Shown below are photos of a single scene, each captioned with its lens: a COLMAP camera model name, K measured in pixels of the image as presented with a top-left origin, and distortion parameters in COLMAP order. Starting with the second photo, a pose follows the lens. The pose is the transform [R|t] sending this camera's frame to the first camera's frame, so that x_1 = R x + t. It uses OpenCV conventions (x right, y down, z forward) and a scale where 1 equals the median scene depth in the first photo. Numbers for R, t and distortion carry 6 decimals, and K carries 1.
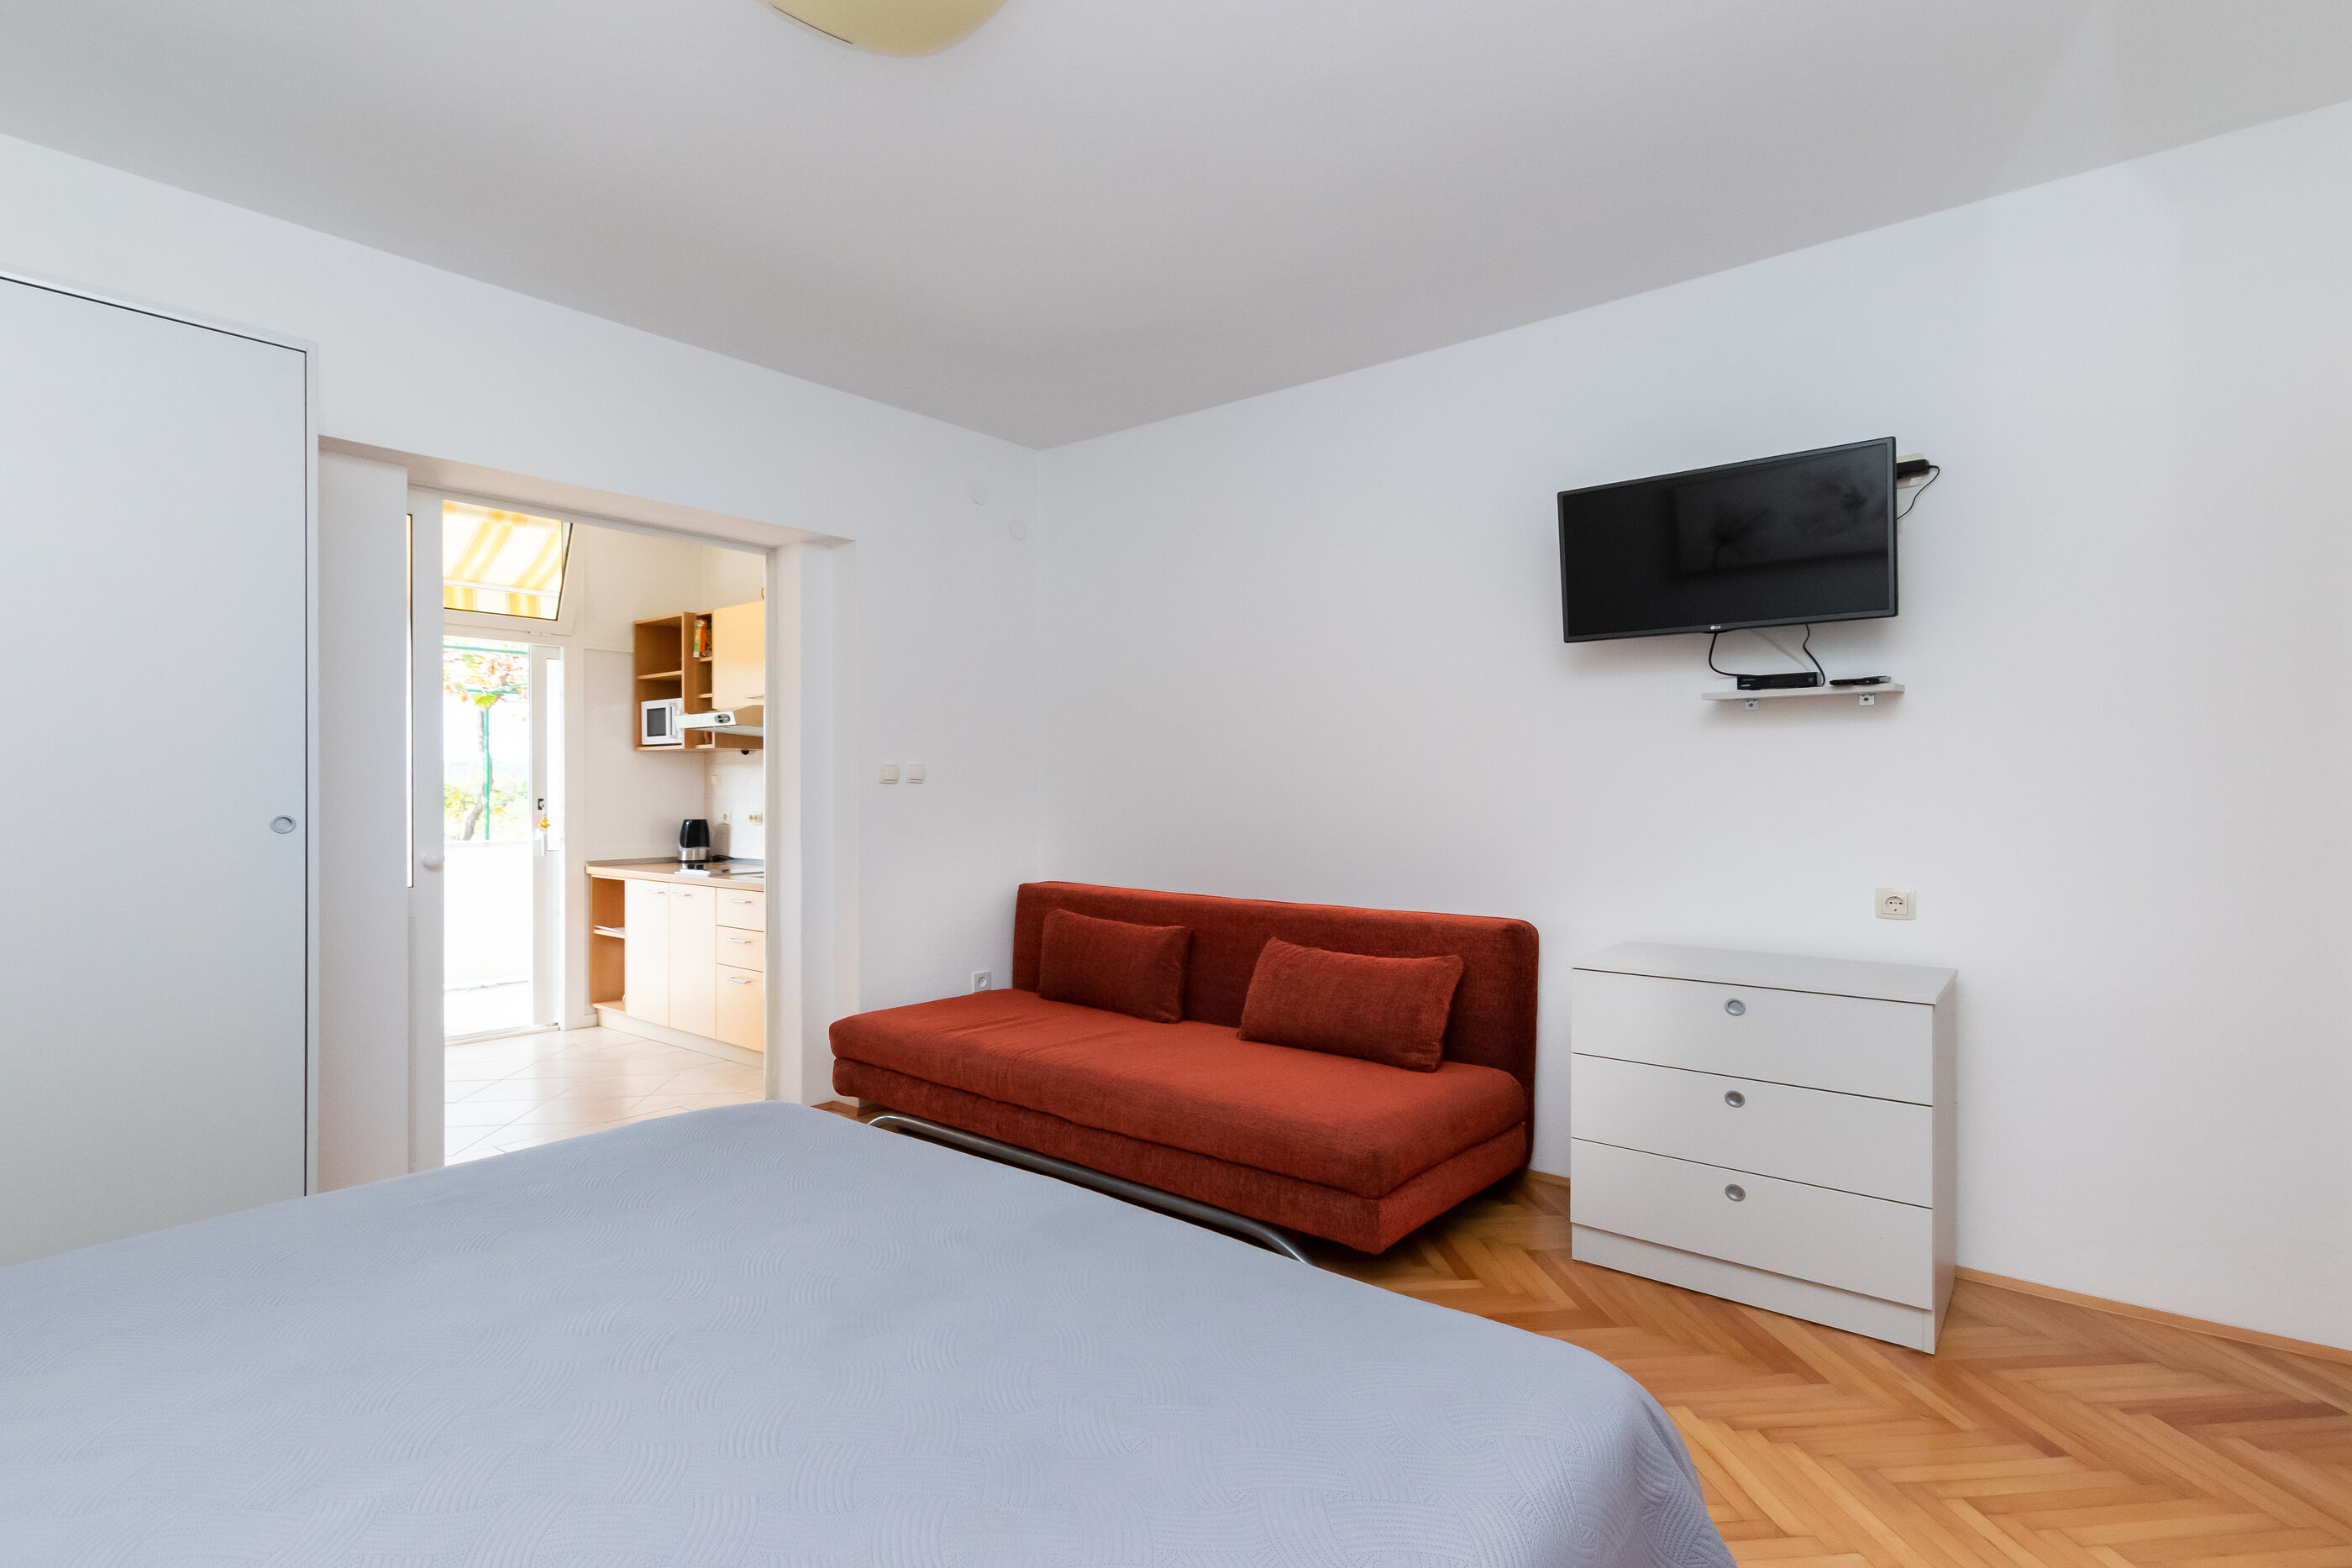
lens RADIAL K [[1078.0, 0, 1218.9], [0, 1078.0, 792.8], [0, 0, 1]] dist [0.008141, -0.003763]
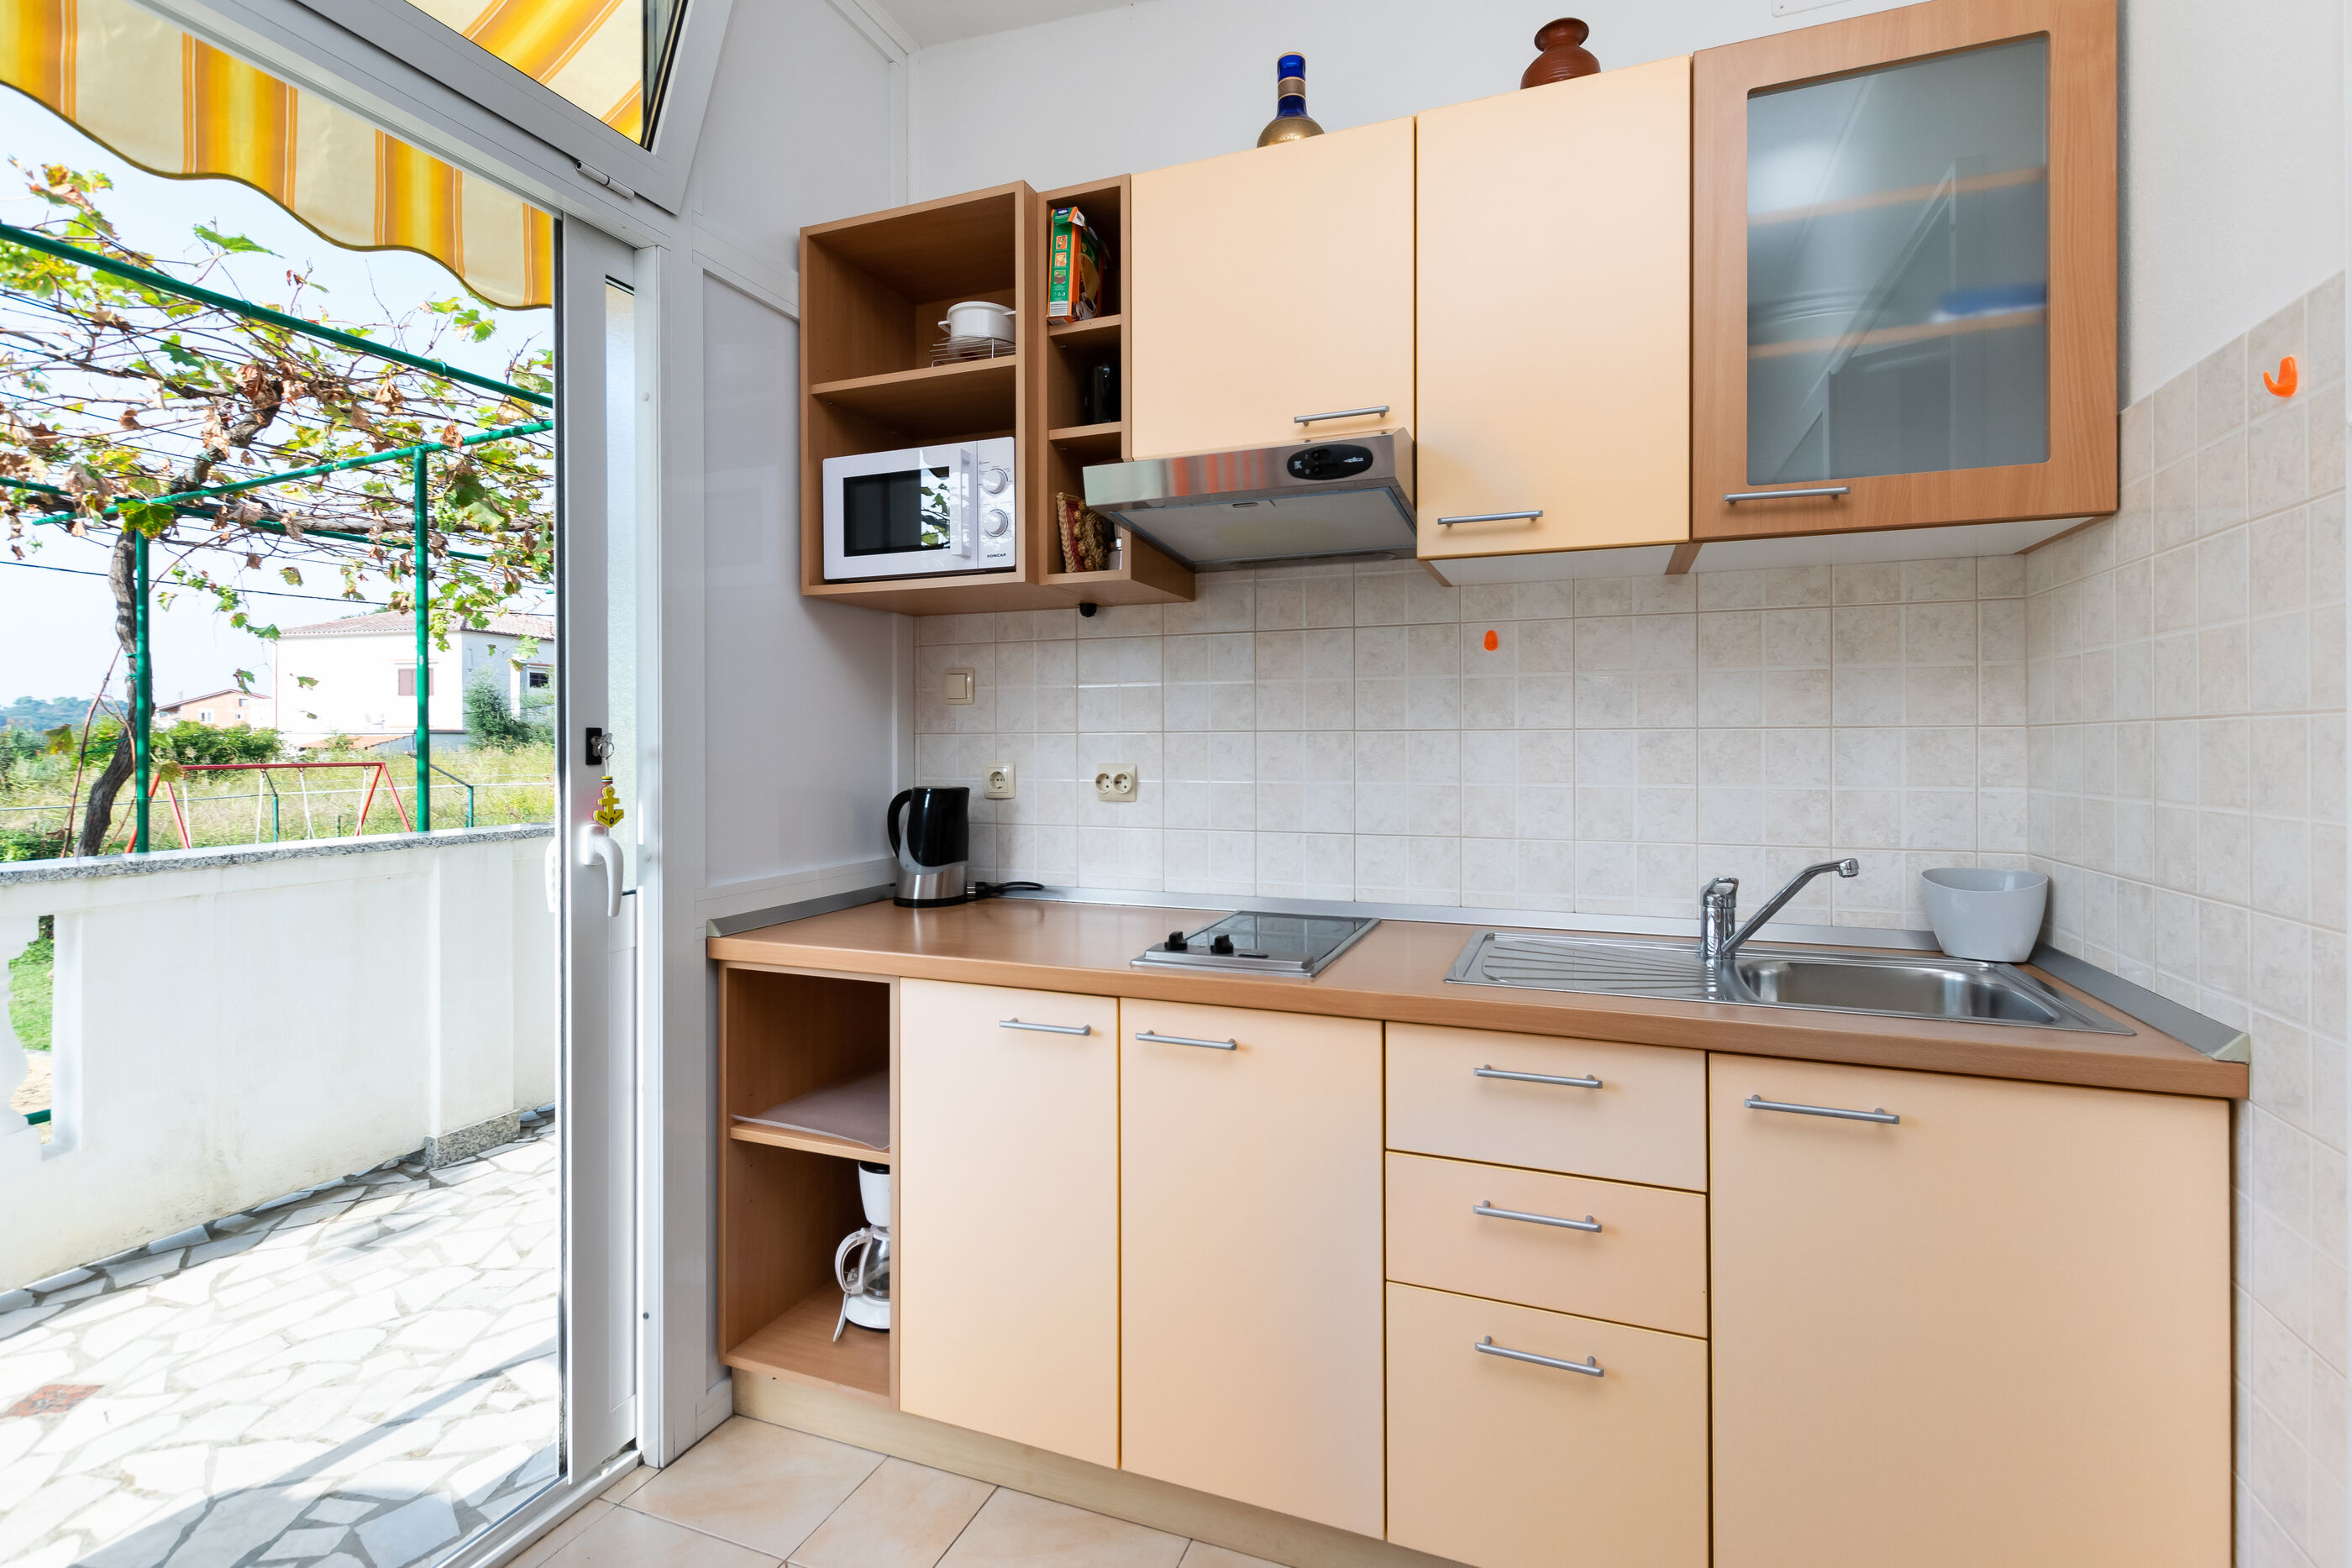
lens RADIAL K [[1078.0, 0, 1185.6], [0, 1078.0, 743.9], [0, 0, 1]] dist [0.008141, -0.003763]
pose [[0.968496, -0.004267, 0.248994, -0.508628], [0.004357, 0.999990, 0.000189, 0.010388], [-0.248992, 0.000902, 0.968505, 0.626529]]
